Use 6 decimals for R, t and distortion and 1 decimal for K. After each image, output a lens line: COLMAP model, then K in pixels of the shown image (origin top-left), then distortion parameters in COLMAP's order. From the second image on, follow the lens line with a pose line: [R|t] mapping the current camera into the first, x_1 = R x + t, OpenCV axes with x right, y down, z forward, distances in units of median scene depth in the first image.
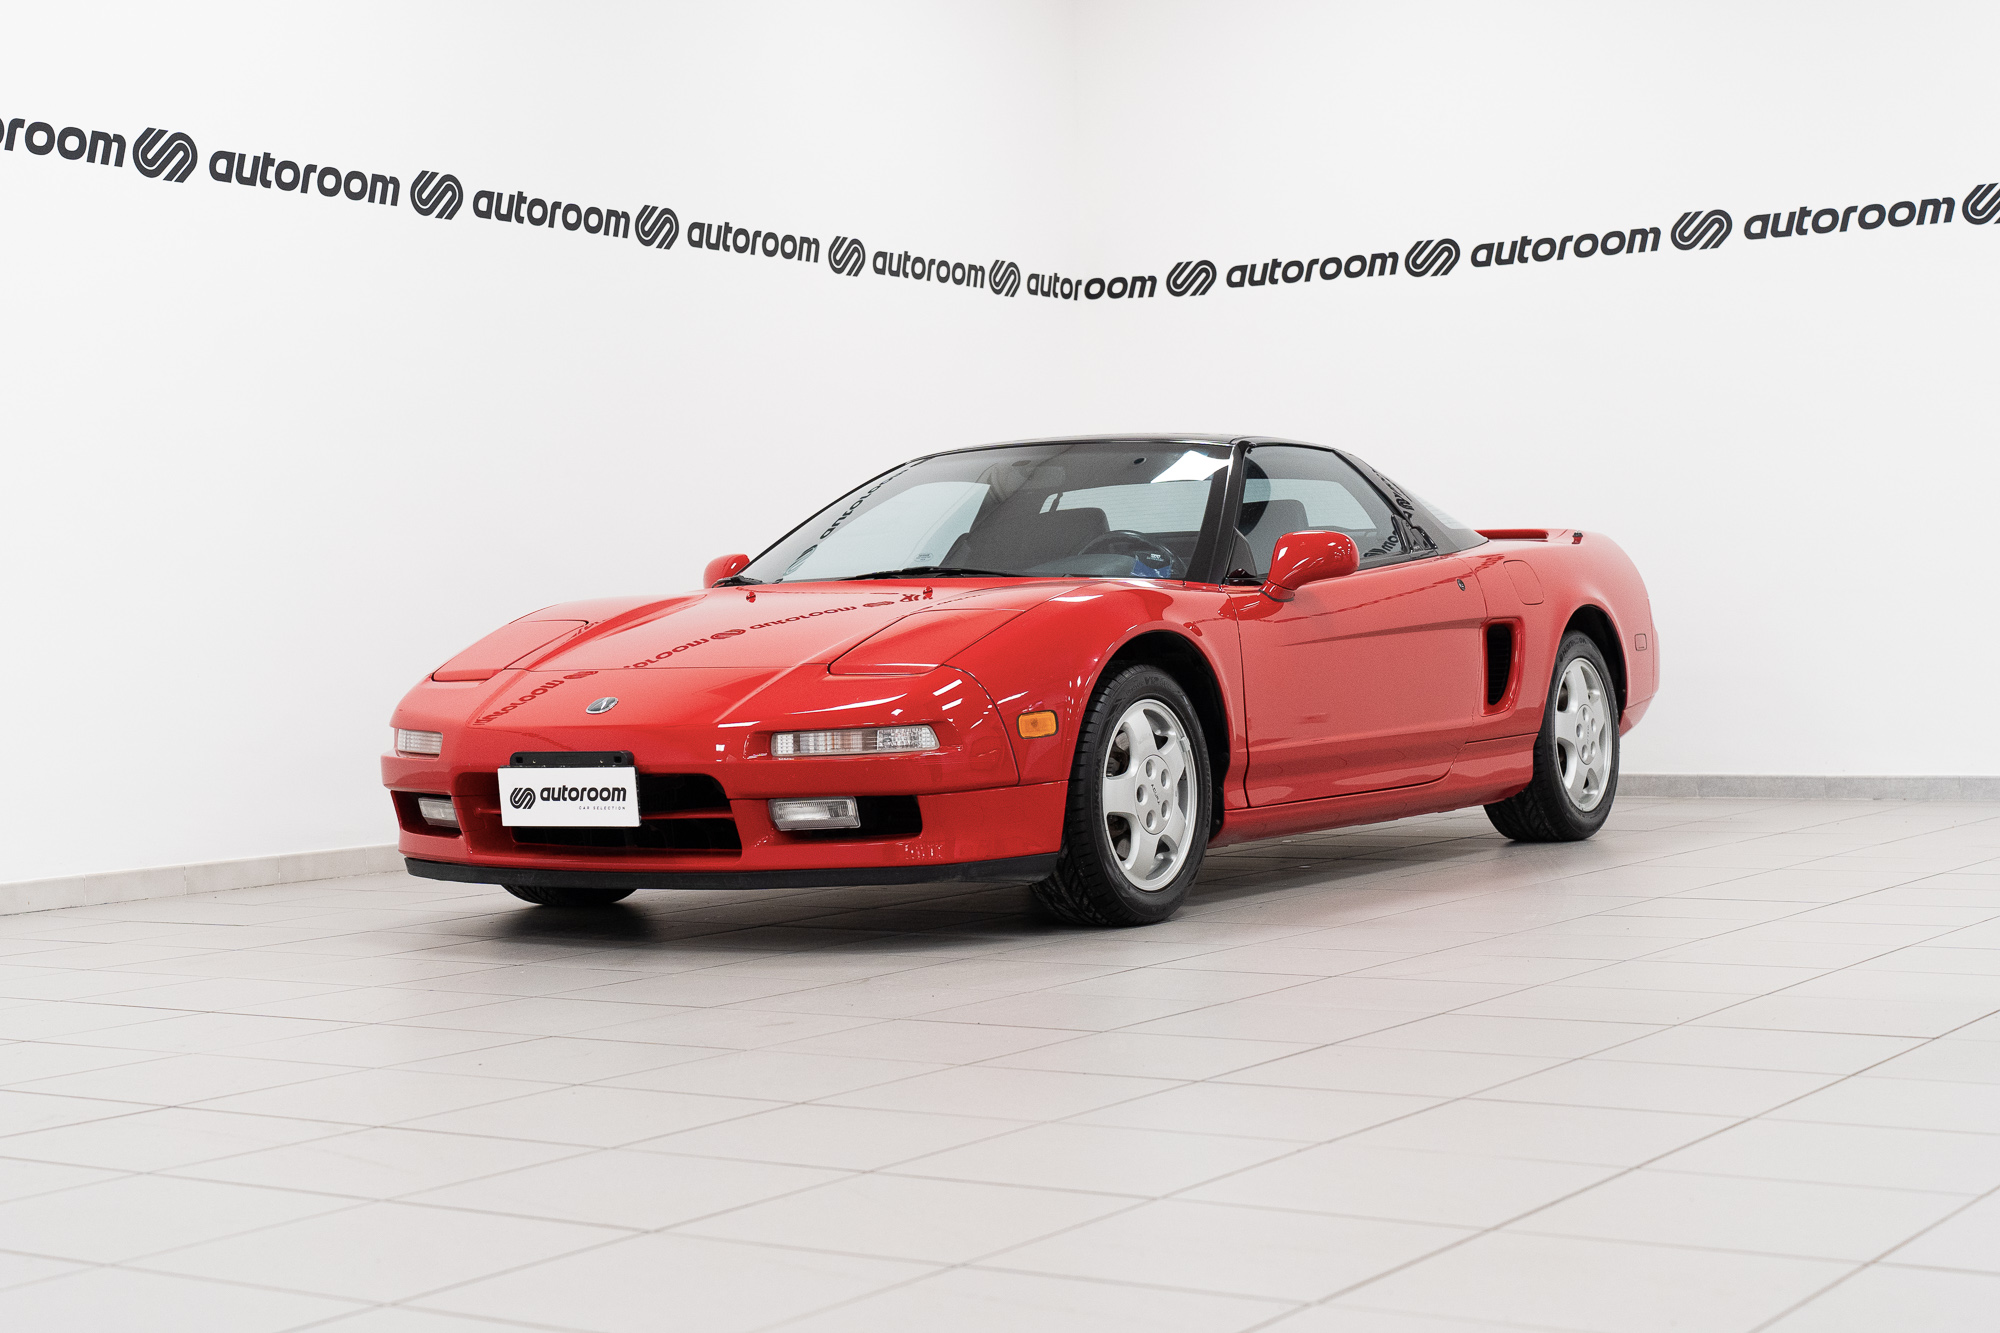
lens RADIAL K [[2831.0, 0, 1000.0], [0, 2831.0, 666.5], [0, 0, 1]] dist [0.003276, 0.000482]
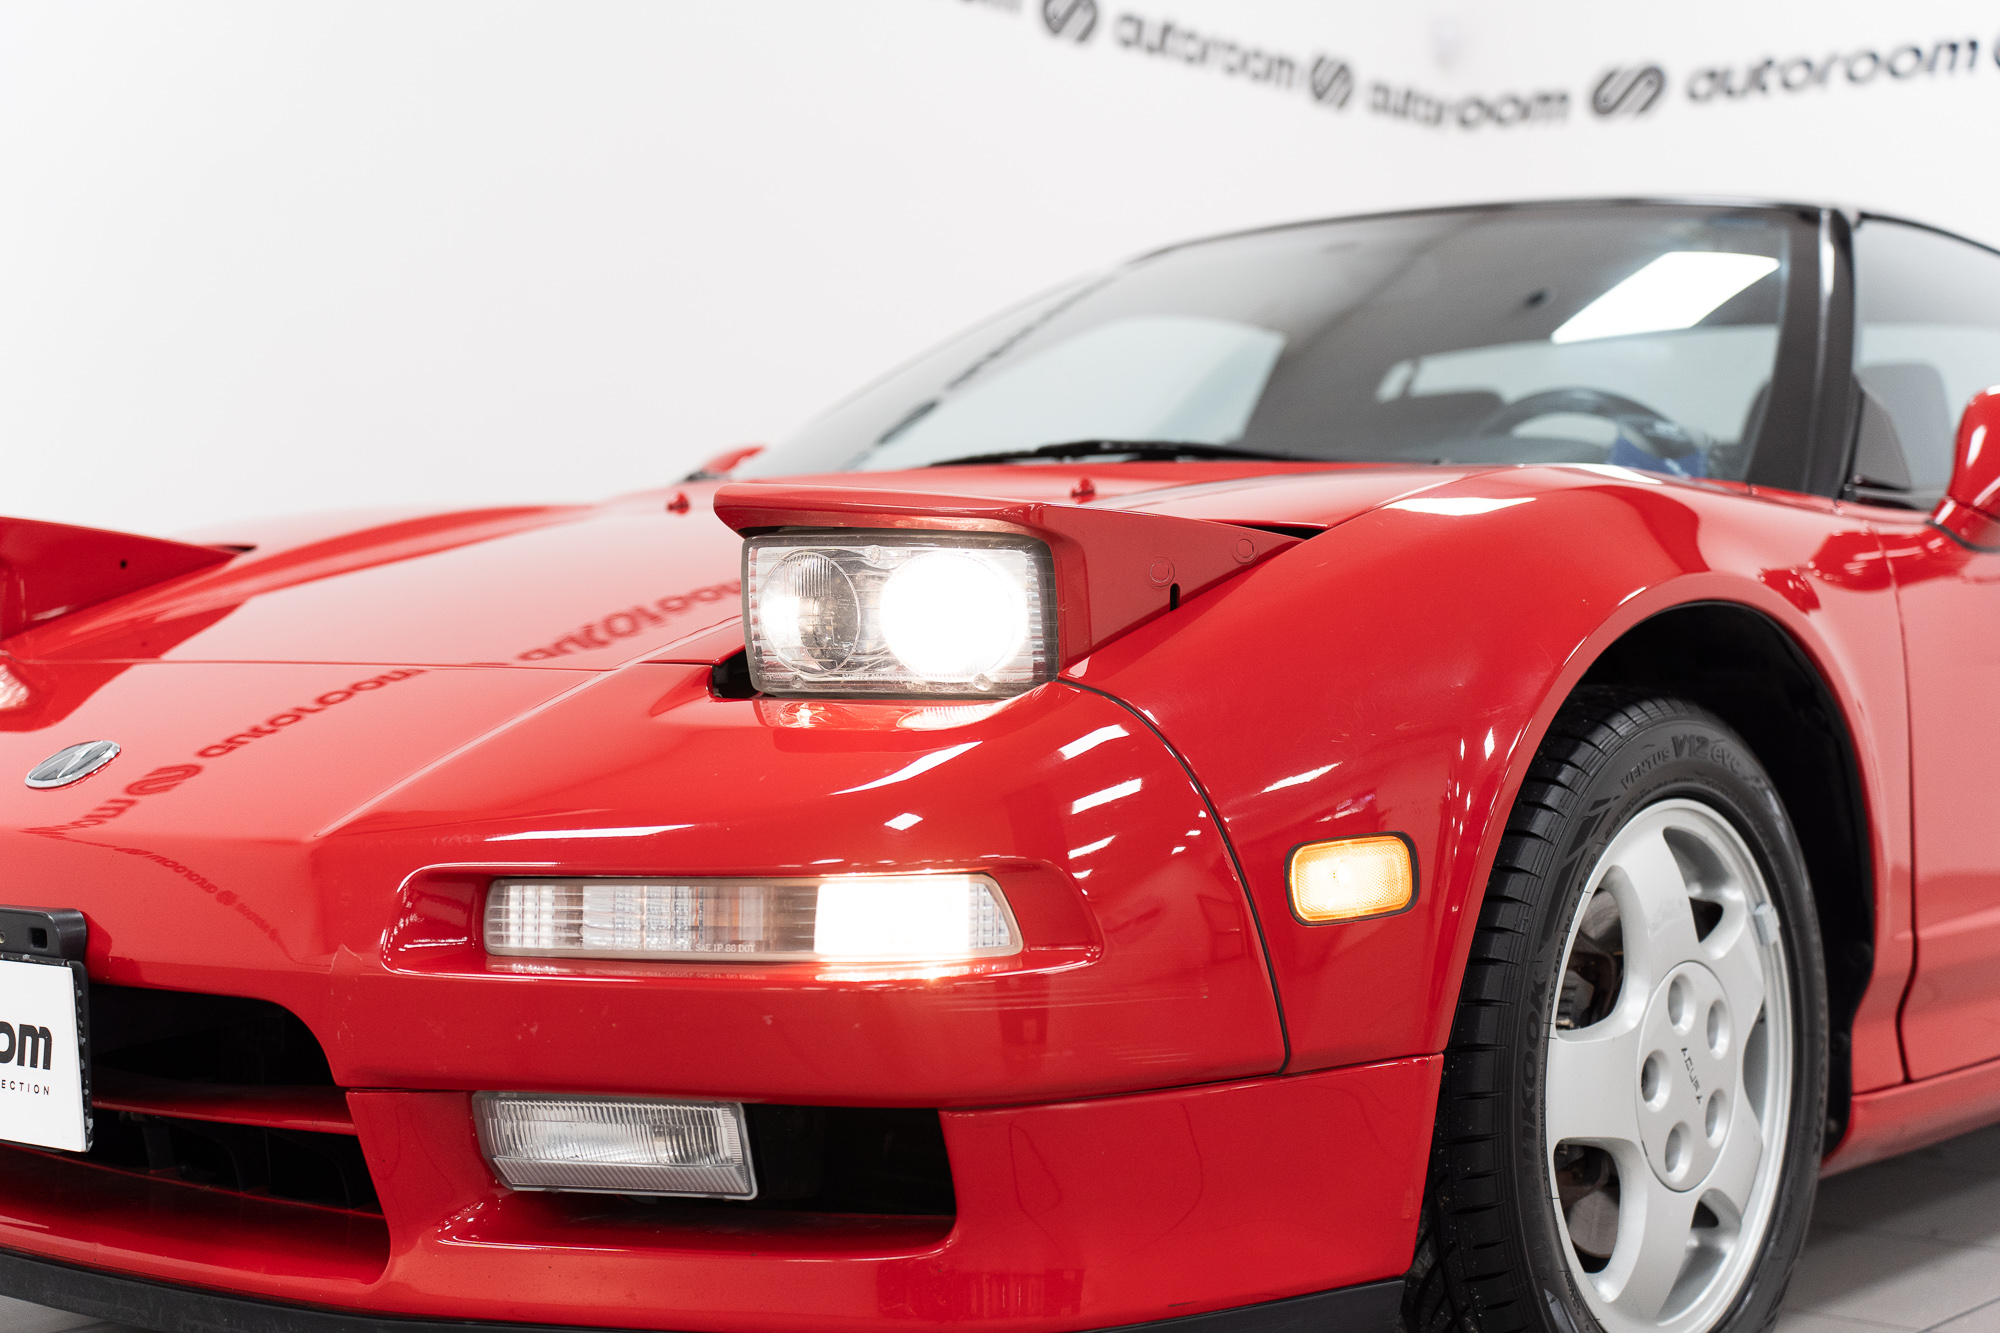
lens RADIAL K [[2738.6, 0, 1000.0], [0, 2738.6, 666.5], [0, 0, 1]] dist [-0.030690, -0.009473]
pose [[0.992313, 0.033245, -0.119208, 0.009337], [-0.034192, 0.999398, -0.005909, 0.000124], [0.118940, 0.009940, 0.992852, 0.667379]]
